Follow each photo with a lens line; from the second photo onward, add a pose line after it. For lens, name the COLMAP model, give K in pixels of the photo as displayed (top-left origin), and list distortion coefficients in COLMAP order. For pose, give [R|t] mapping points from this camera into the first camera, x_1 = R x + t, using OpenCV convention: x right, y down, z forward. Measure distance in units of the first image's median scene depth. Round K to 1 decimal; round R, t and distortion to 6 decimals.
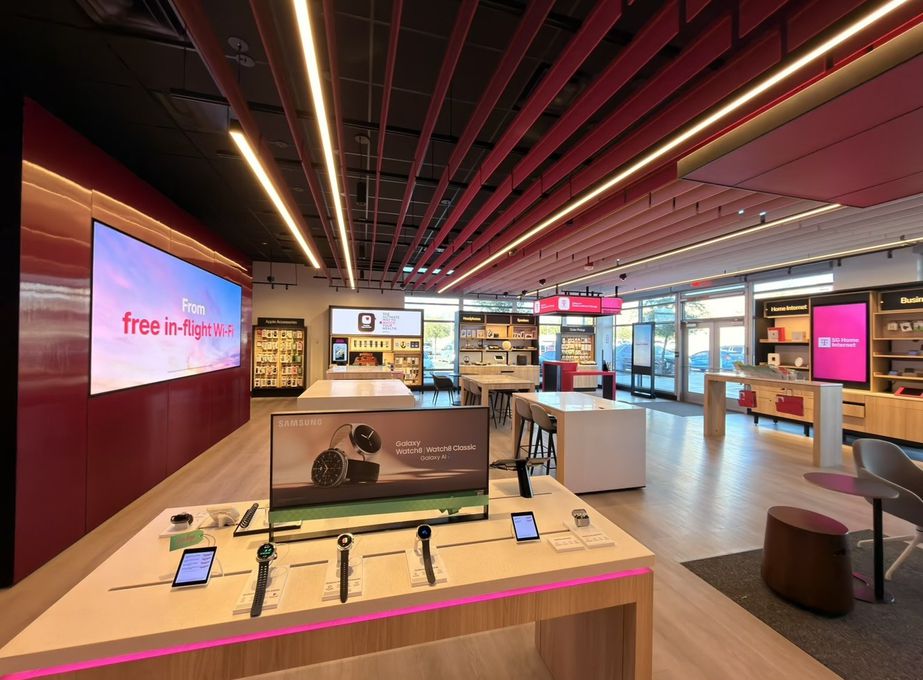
lens RADIAL K [[366.6, 0, 462.1], [0, 366.6, 339.1], [0, 0, 1]] dist [0.001594, -0.000088]
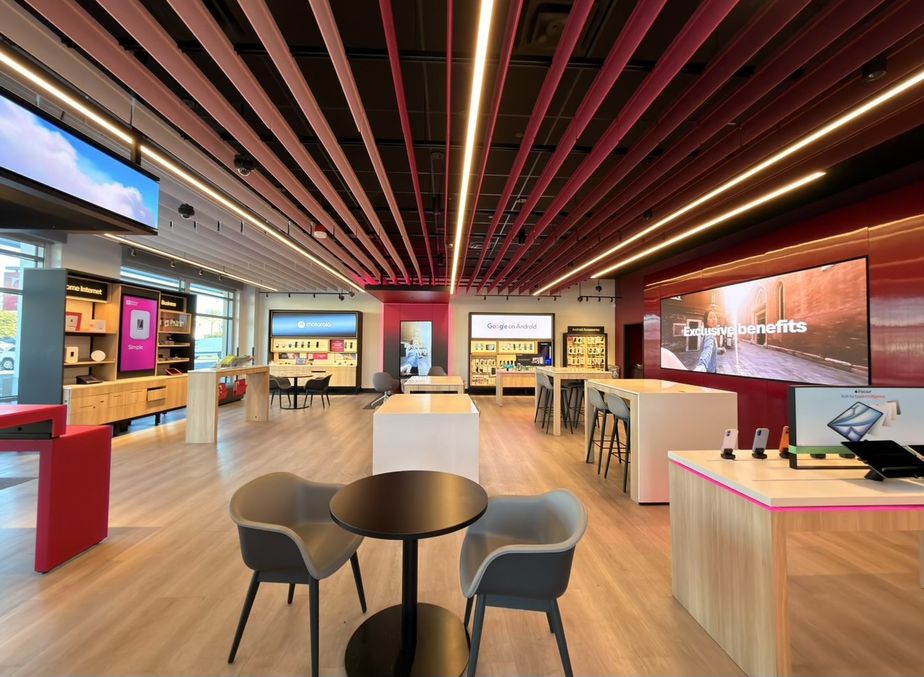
lens RADIAL K [[367.0, 0, 464.0], [0, 367.0, 337.3], [0, 0, 1]] dist [0.001594, -0.000088]
pose [[-0.977984, -0.017787, 0.207922, -0.078625], [-0.024378, 0.999277, -0.029184, 0.021880], [-0.207253, -0.033610, -0.977710, 1.516521]]
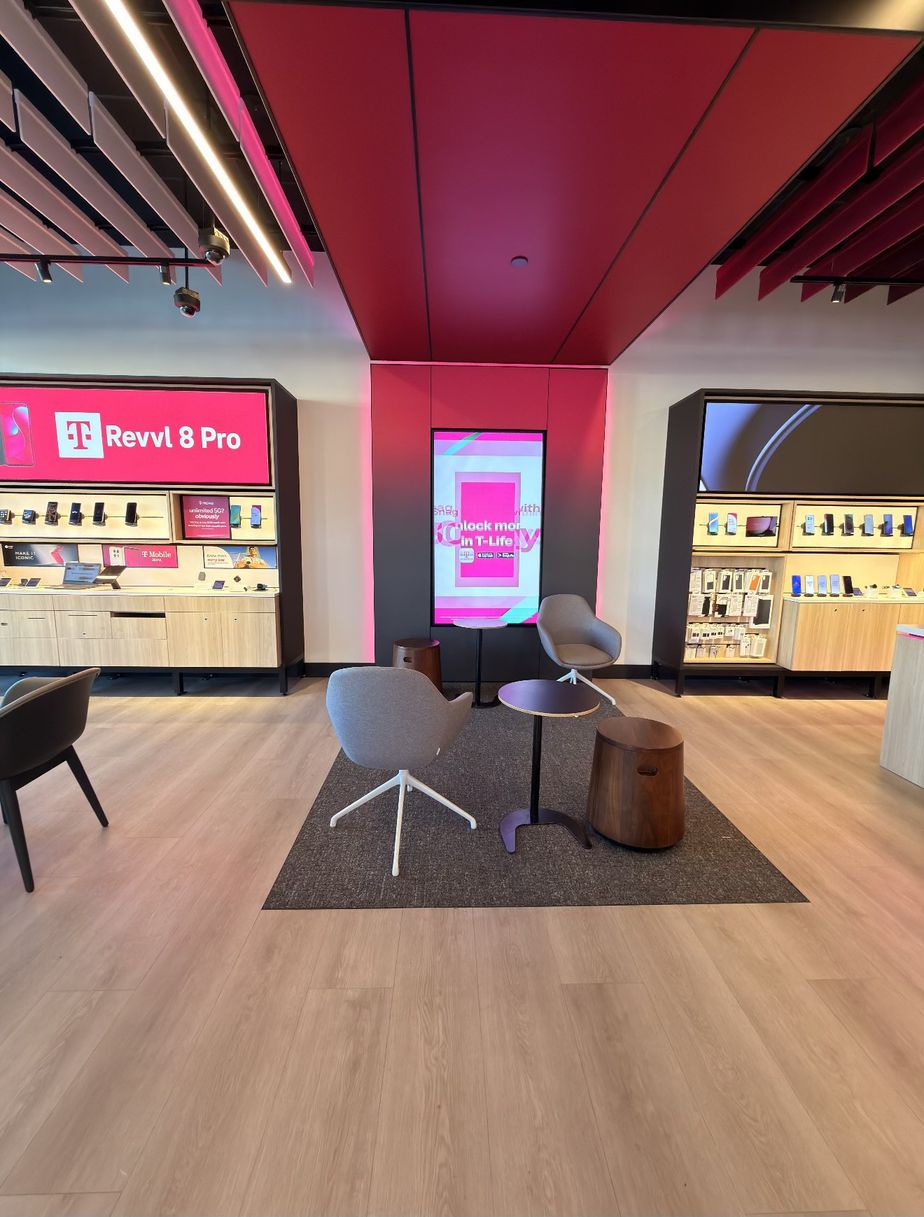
lens RADIAL K [[487.5, 0, 462.3], [0, 487.5, 607.4], [0, 0, 1]] dist [0.000488, 0.000084]
pose [[-0.973727, -0.058996, 0.219942, 0.337433], [-0.028956, 0.990094, 0.137386, 0.040516], [-0.225869, 0.127408, -0.965790, 0.624588]]
